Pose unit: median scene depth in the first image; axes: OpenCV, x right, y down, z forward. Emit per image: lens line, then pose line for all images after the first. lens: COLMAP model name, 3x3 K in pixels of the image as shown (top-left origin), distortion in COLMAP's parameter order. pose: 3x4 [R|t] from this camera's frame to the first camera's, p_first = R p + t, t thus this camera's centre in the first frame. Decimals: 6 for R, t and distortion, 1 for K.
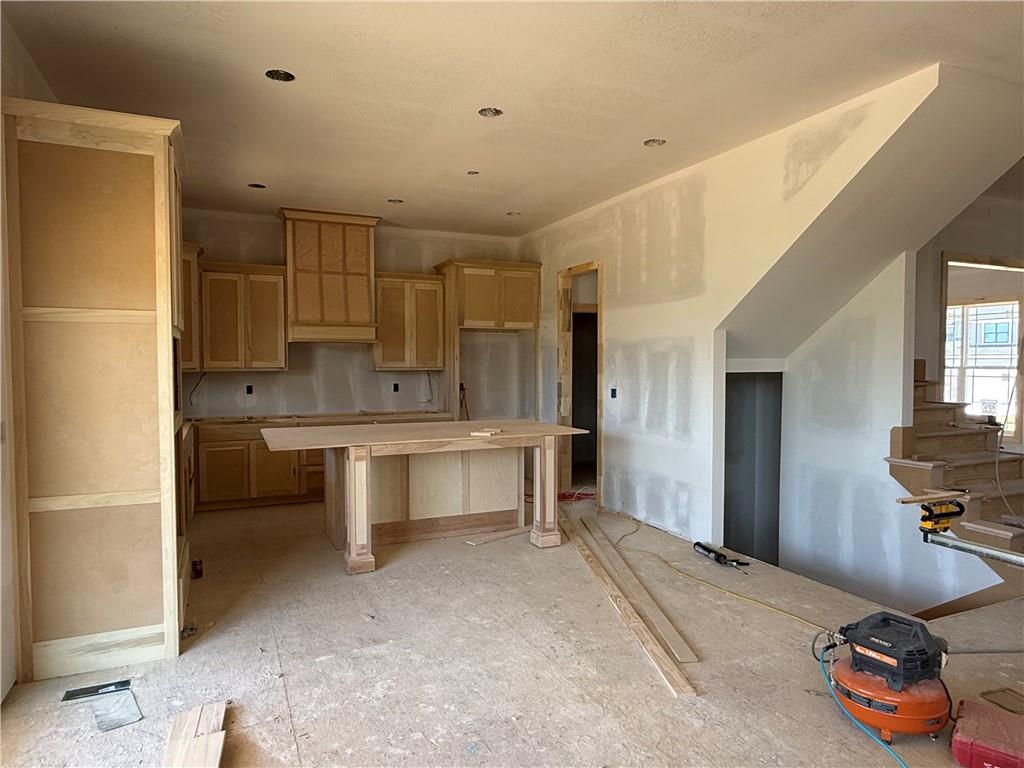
lens RADIAL K [[643.0, 0, 512.3], [0, 643.0, 388.9], [0, 0, 1]] dist [-0.004917, 0.003749]
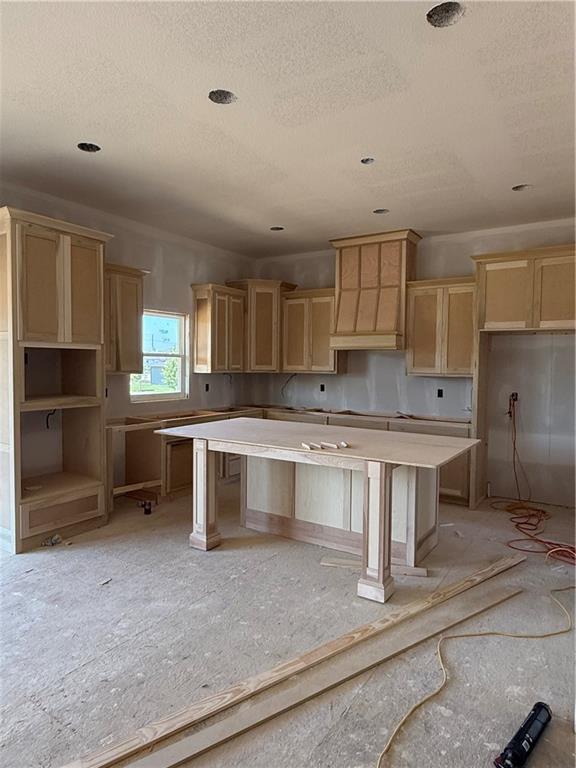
lens RADIAL K [[482.3, 0, 286.0], [0, 482.3, 385.6], [0, 0, 1]] dist [-0.004917, 0.003749]
pose [[0.533432, 0.044465, -0.844673, 0.432909], [-0.047979, 0.998600, 0.022268, -0.025499], [0.844481, 0.028648, 0.534819, 0.504624]]
